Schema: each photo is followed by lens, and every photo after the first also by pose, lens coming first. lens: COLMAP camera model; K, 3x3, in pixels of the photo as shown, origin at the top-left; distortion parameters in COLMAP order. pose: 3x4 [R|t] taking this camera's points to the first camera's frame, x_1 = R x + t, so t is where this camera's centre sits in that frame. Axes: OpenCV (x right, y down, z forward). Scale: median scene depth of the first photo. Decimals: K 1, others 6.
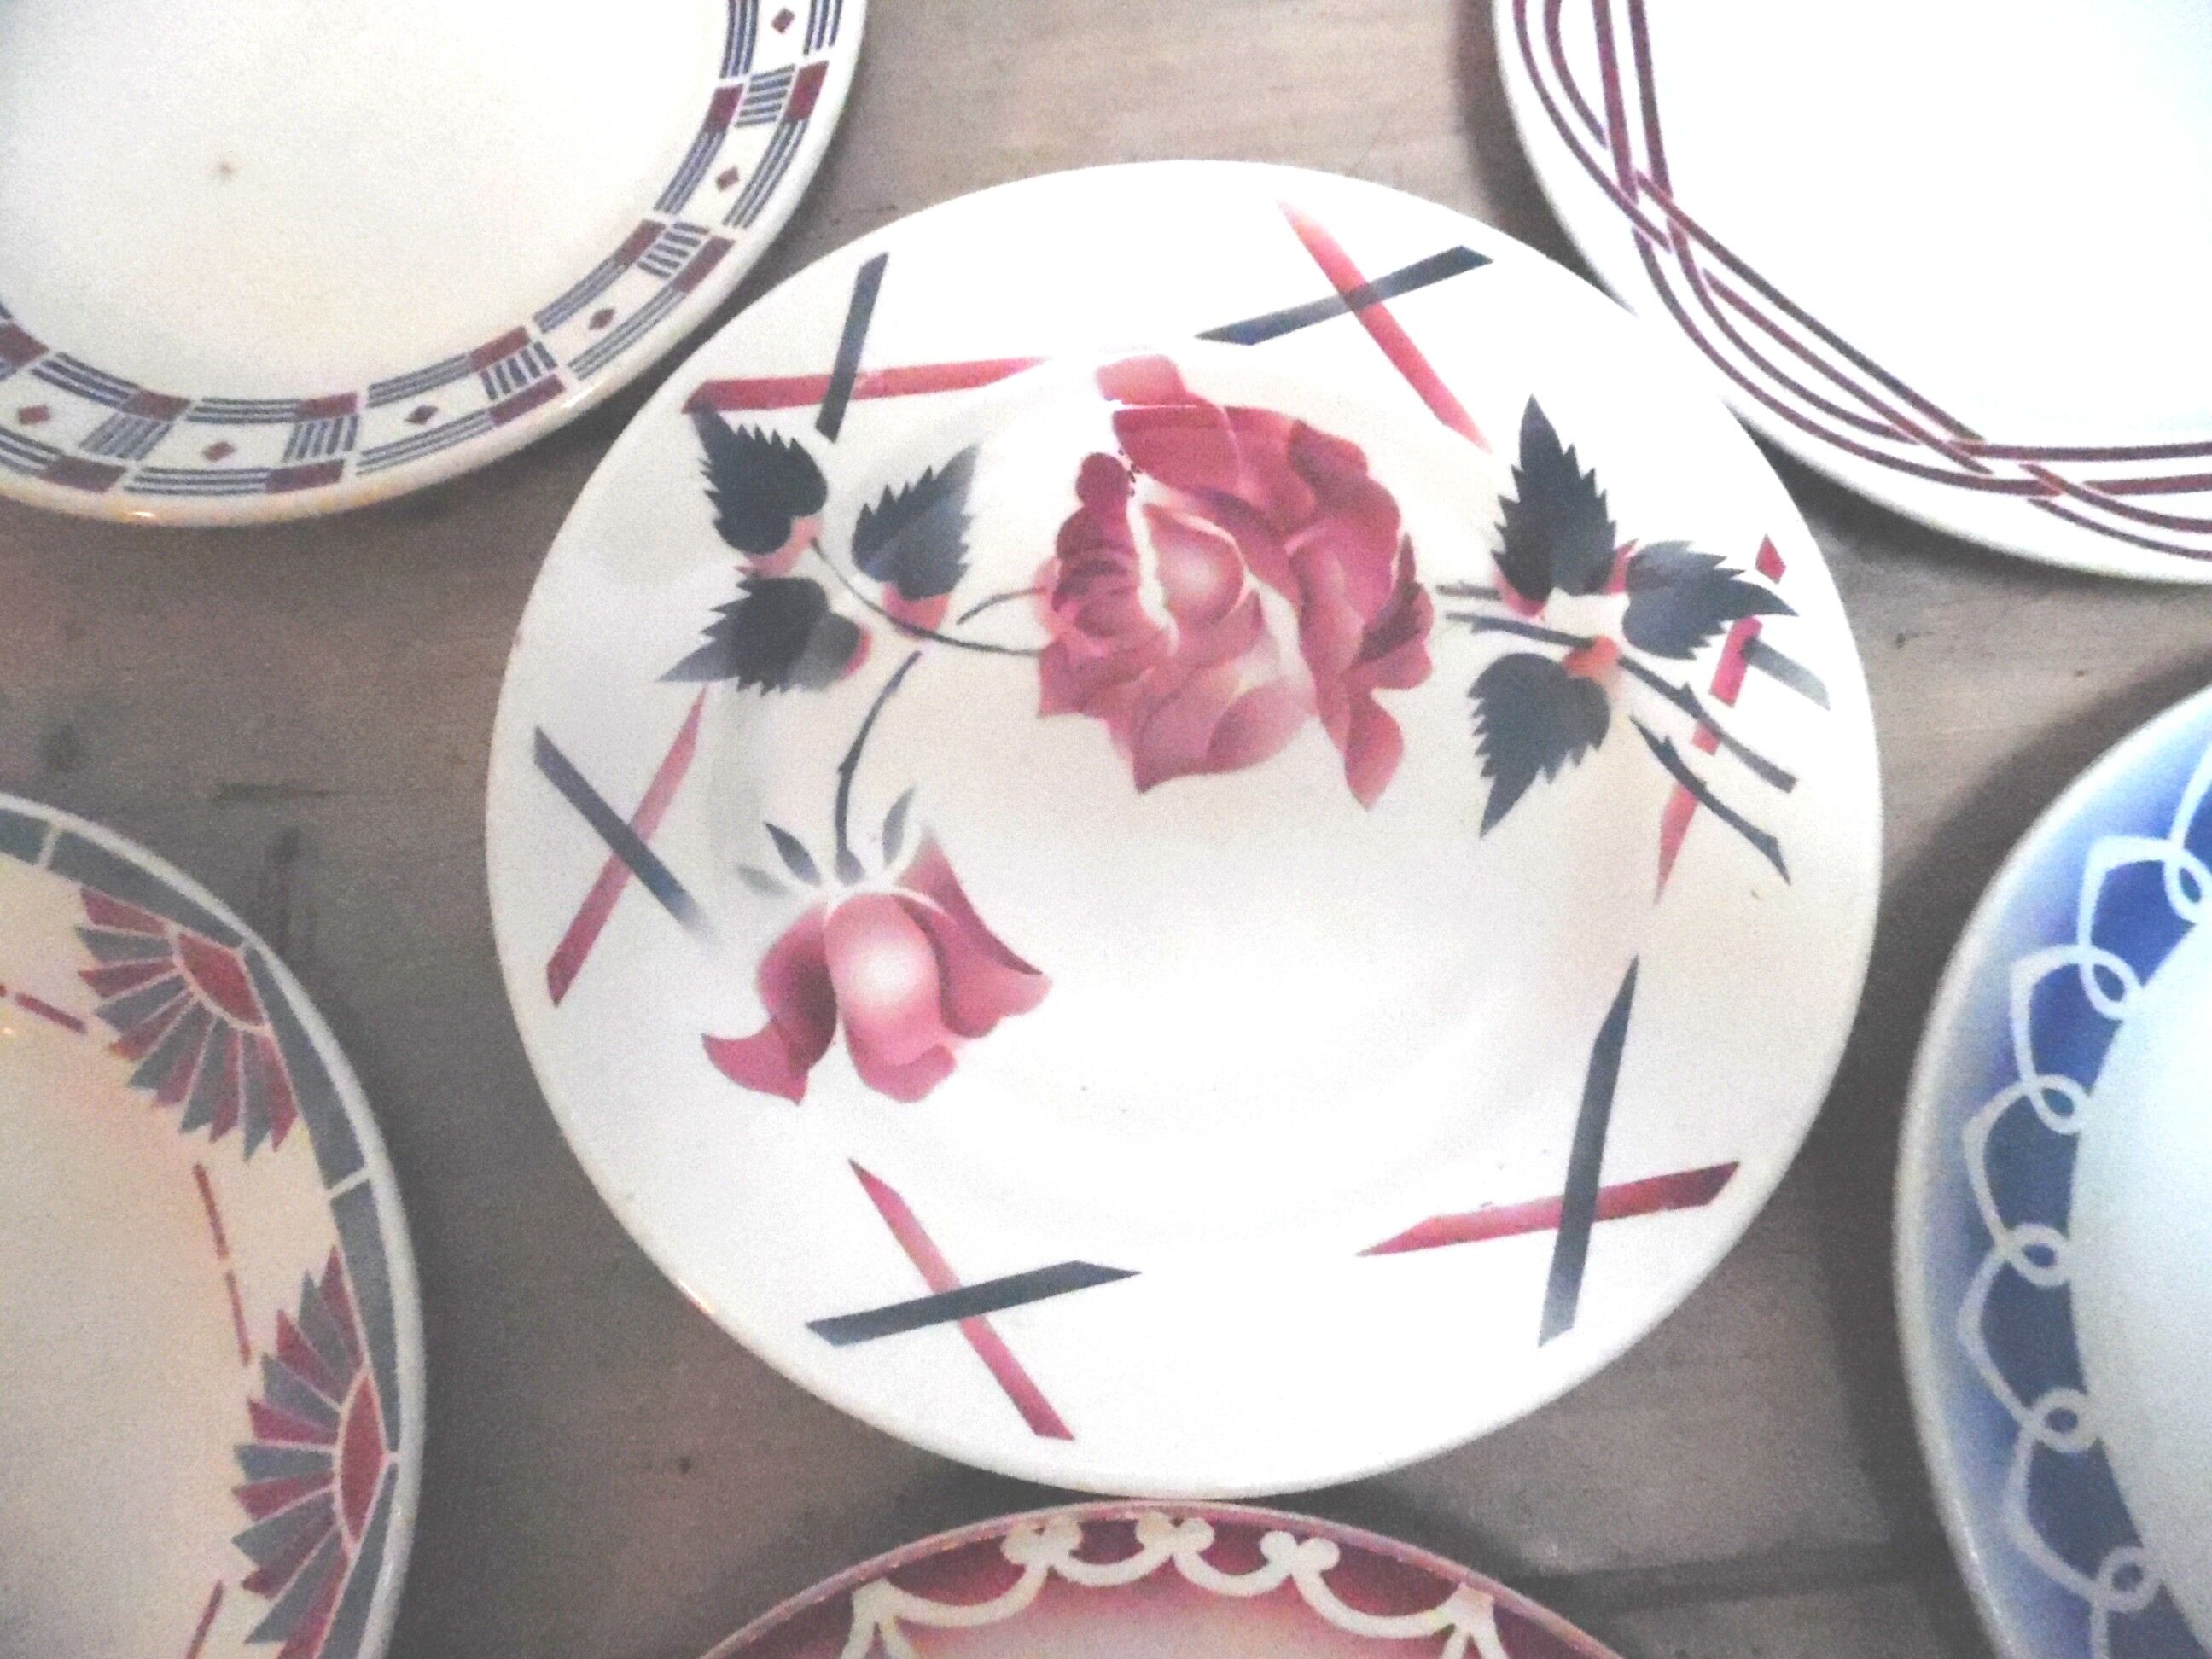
lens RADIAL K [[1578.5, 0, 1106.0], [0, 1578.5, 829.5], [0, 0, 1]] dist [-0.000217, 0.003210]
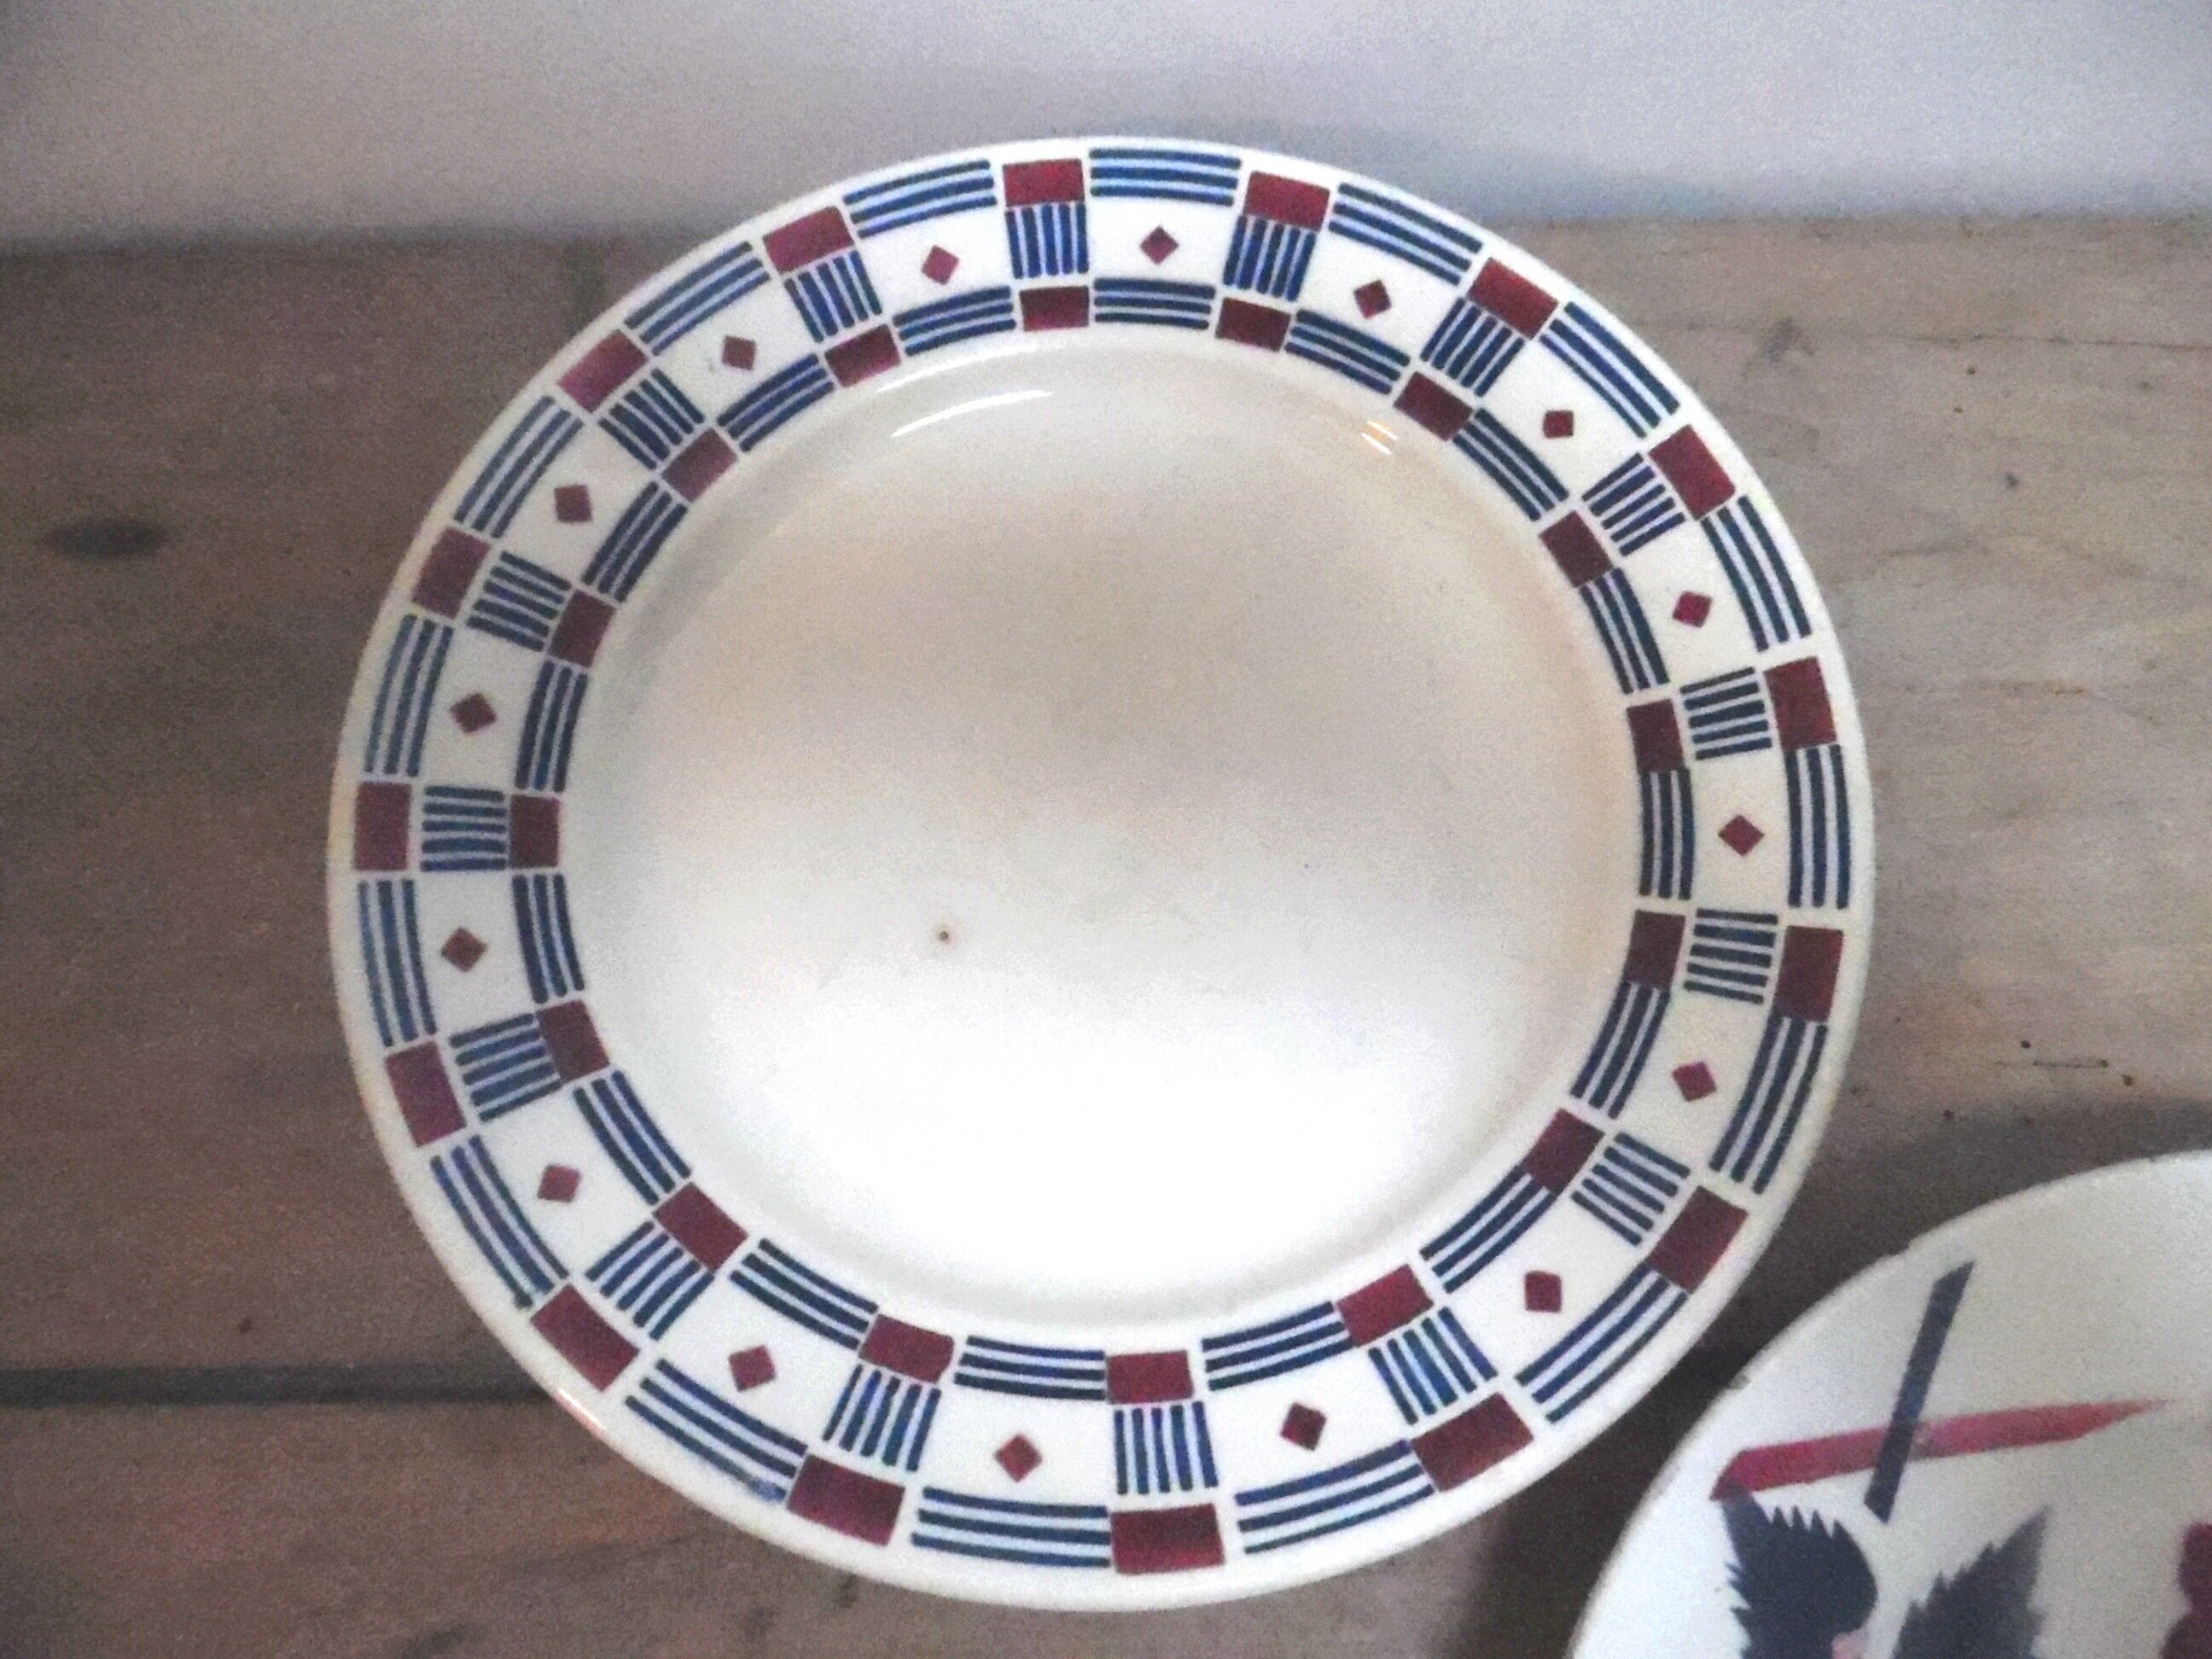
lens RADIAL K [[1560.3, 0, 1106.0], [0, 1560.3, 829.5], [0, 0, 1]] dist [-0.004141, -0.008700]
pose [[0.997045, 0.075209, 0.015659, -0.547898], [-0.074874, 0.996972, -0.021005, -0.505903], [-0.017191, 0.019770, 0.999657, 0.280473]]
